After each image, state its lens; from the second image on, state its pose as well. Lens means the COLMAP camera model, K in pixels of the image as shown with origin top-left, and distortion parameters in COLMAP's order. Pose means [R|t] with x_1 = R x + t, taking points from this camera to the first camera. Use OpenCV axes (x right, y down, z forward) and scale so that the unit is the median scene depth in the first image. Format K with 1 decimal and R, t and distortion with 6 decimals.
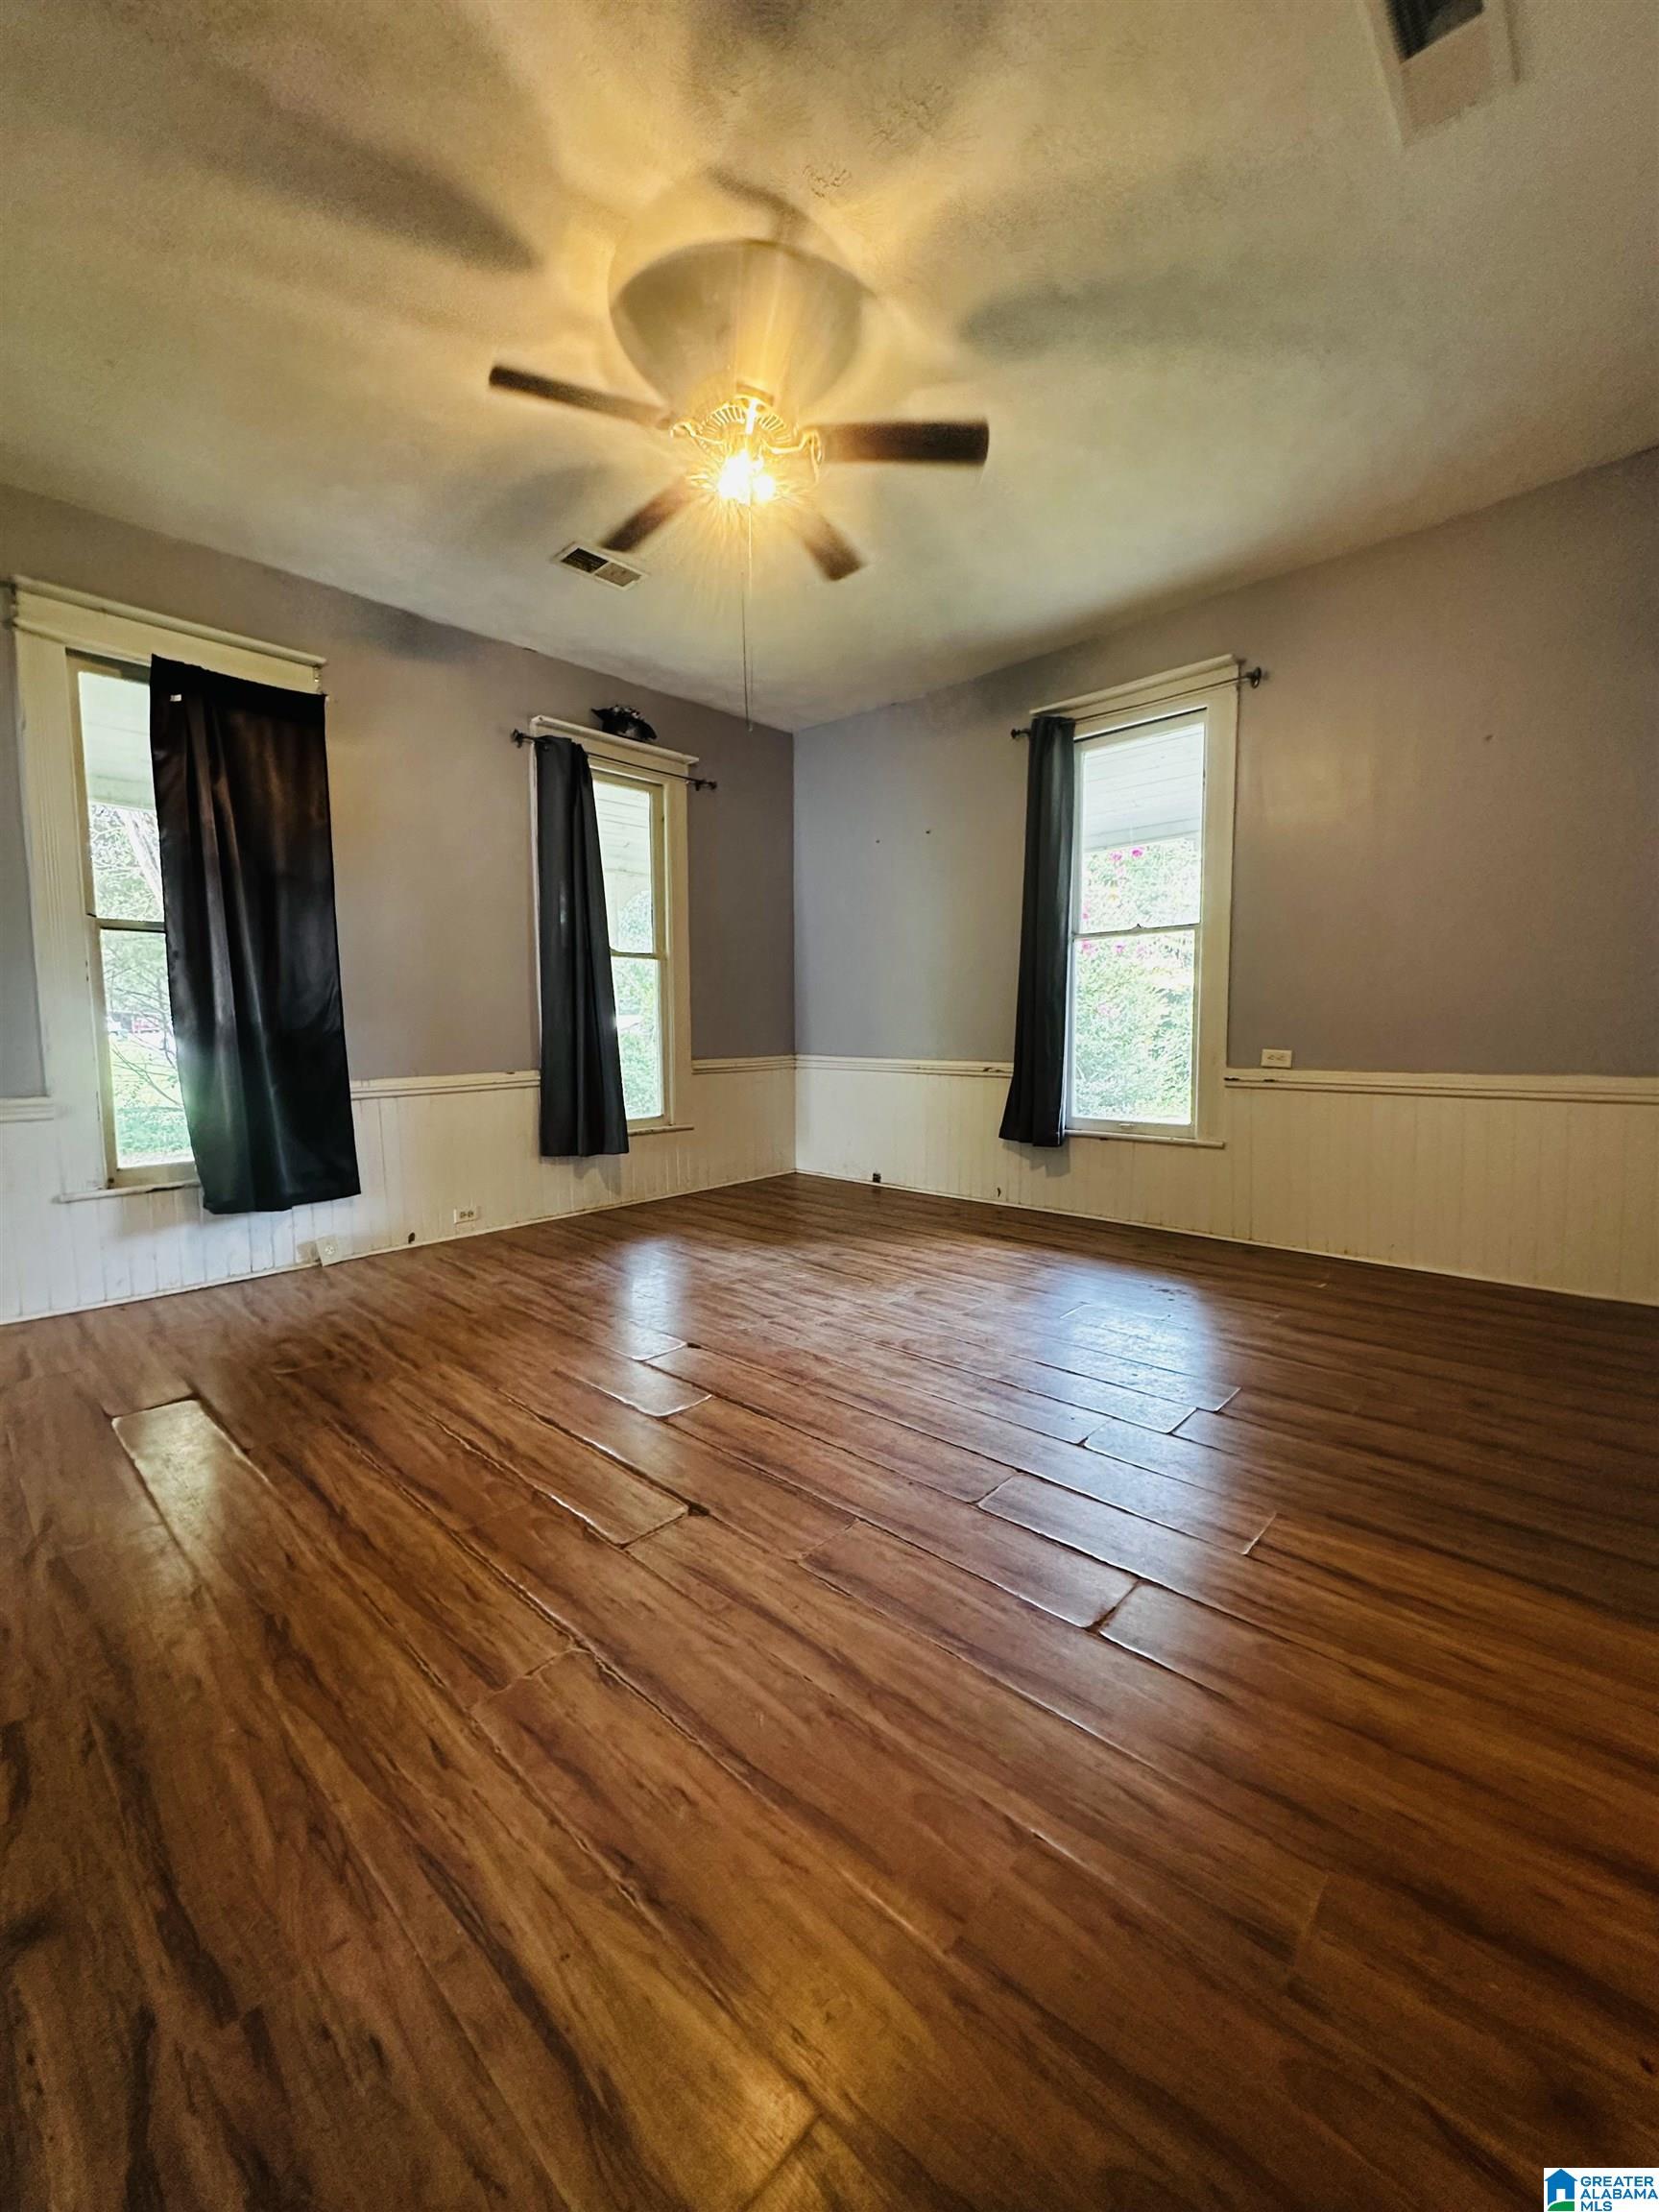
lens RADIAL K [[882.6, 0, 829.5], [0, 882.6, 1106.0], [0, 0, 1]] dist [-0.002650, 0.000144]
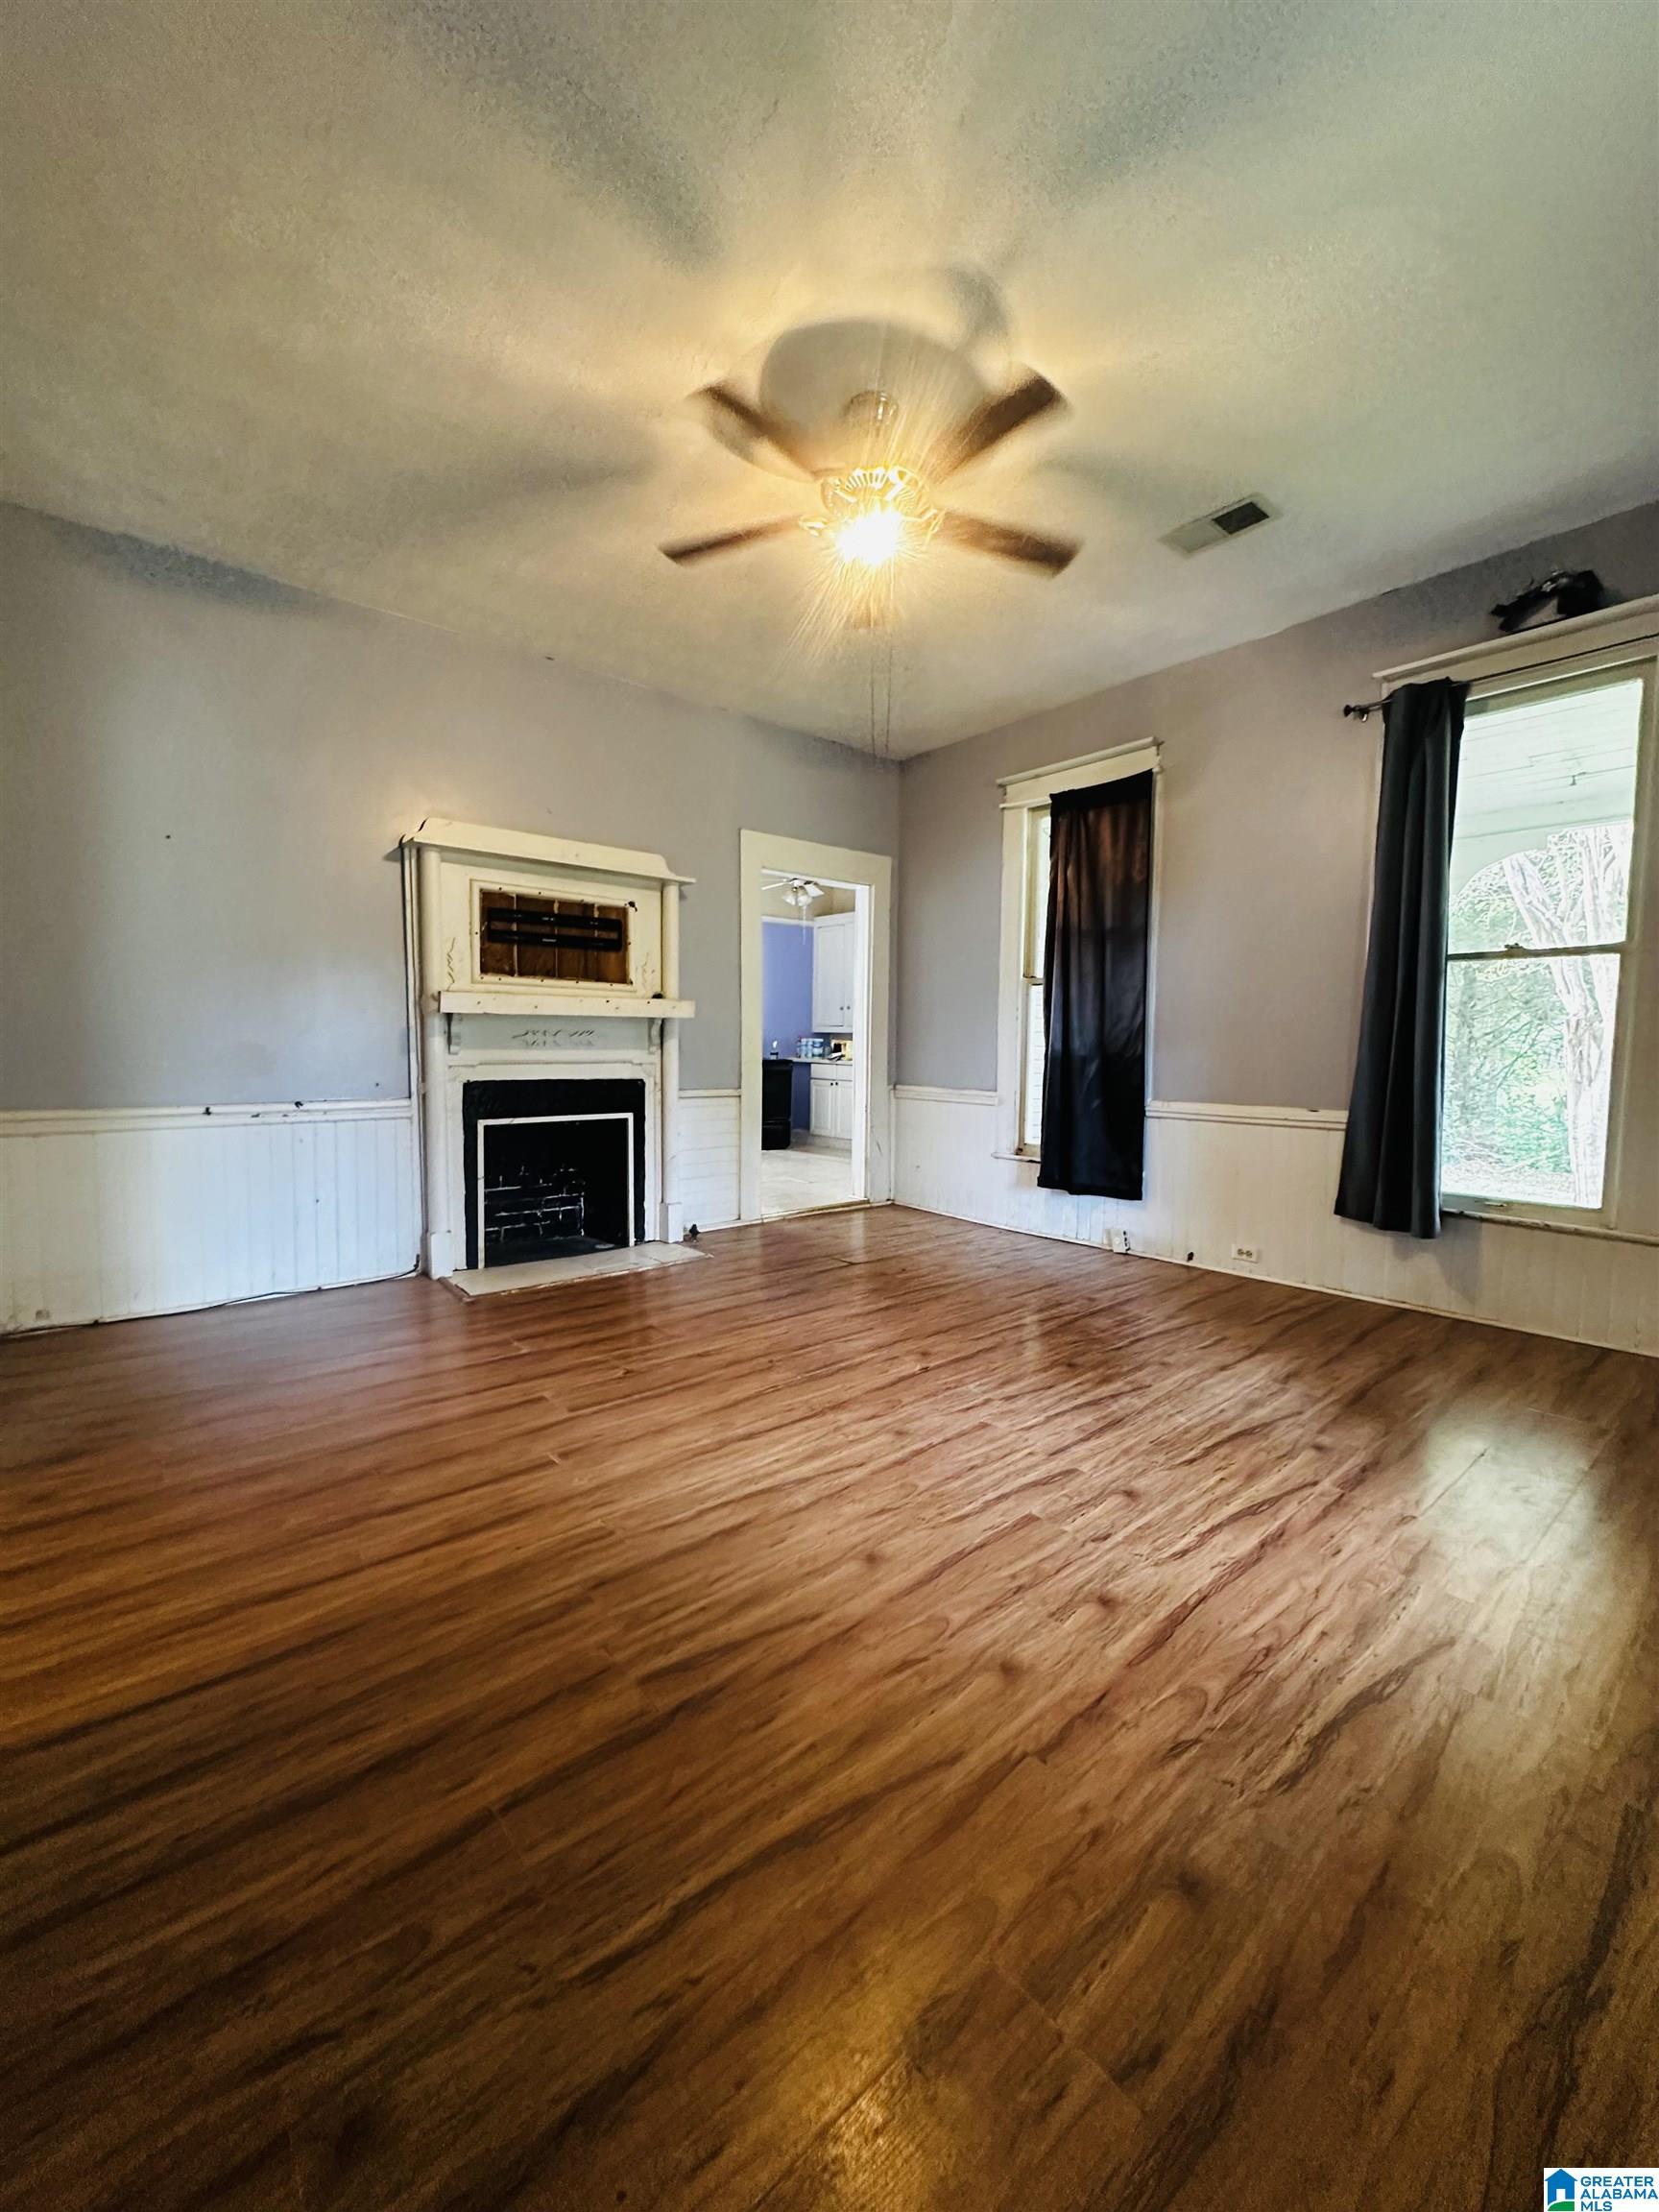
lens RADIAL K [[882.6, 0, 829.5], [0, 882.6, 1106.0], [0, 0, 1]] dist [-0.002650, 0.000144]
pose [[-0.122727, 0.080108, -0.989202, 0.684455], [-0.098632, 0.990818, 0.092476, -0.092968], [0.987527, 0.108916, -0.113699, 0.782308]]
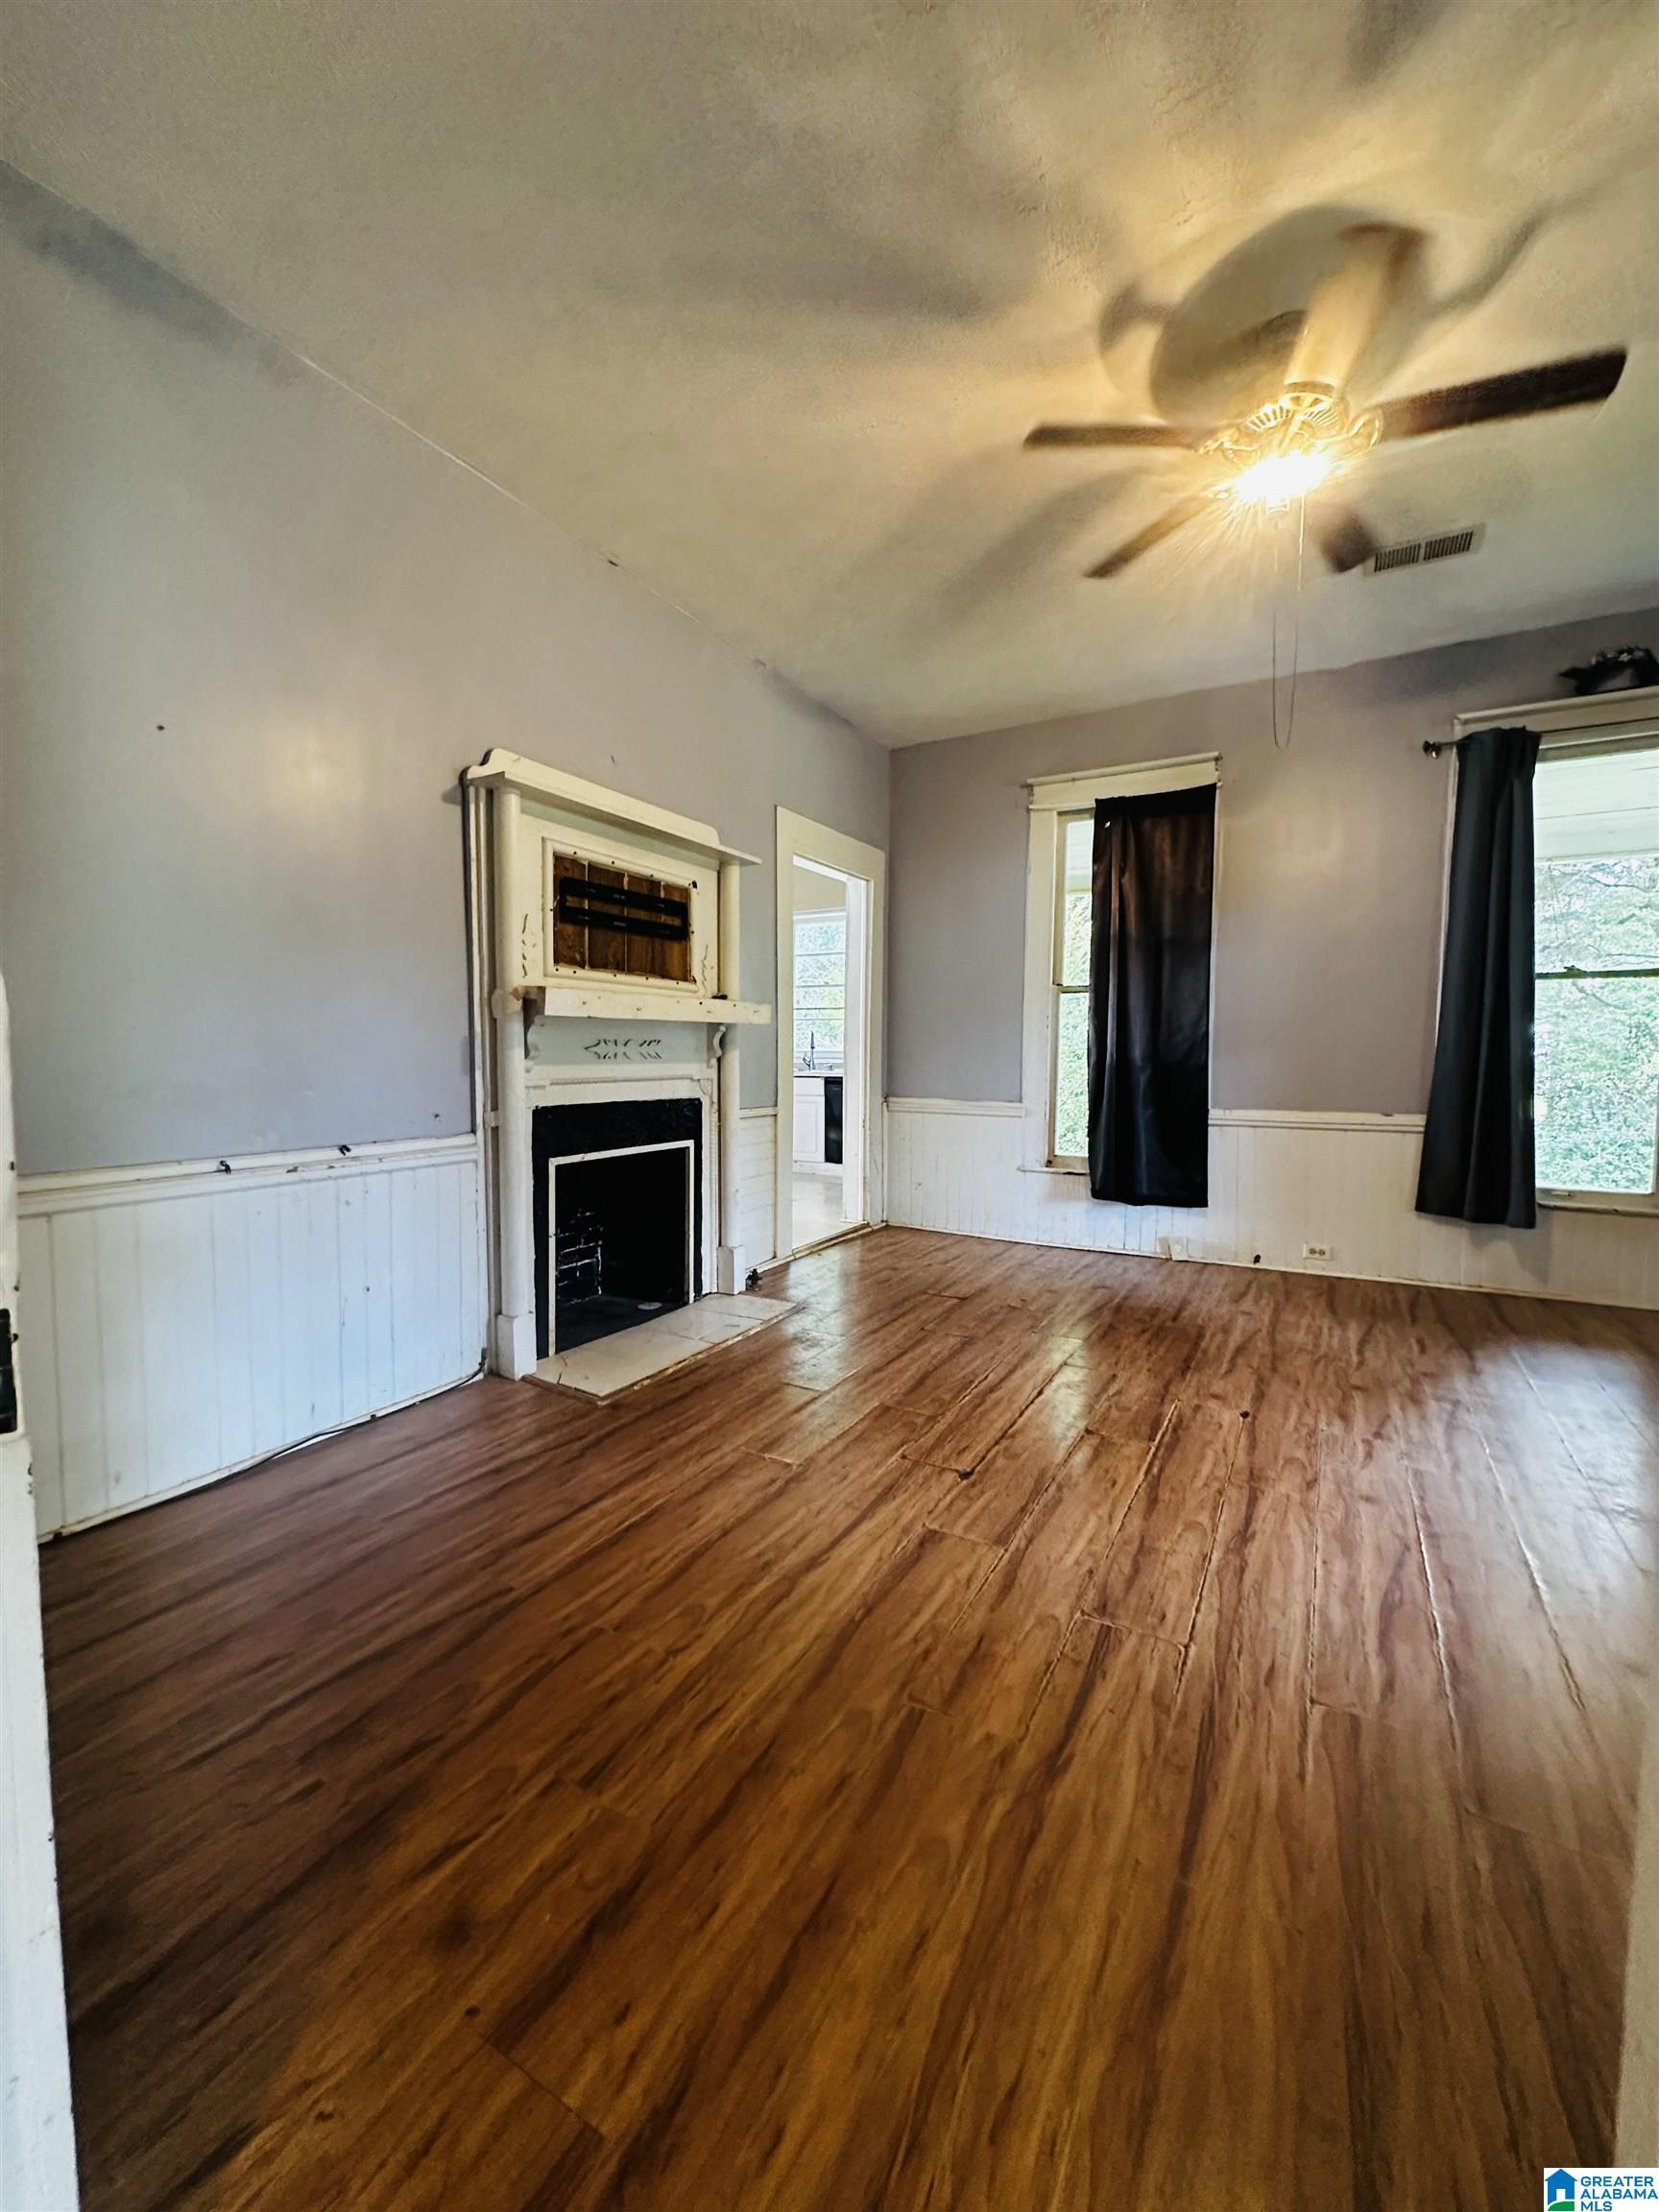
lens RADIAL K [[882.6, 0, 829.5], [0, 882.6, 1106.0], [0, 0, 1]] dist [-0.002650, 0.000144]
pose [[0.228465, 0.072978, -0.970813, 0.502979], [-0.097870, 0.993857, 0.051678, -0.046332], [0.968620, 0.083207, 0.234204, 0.263790]]
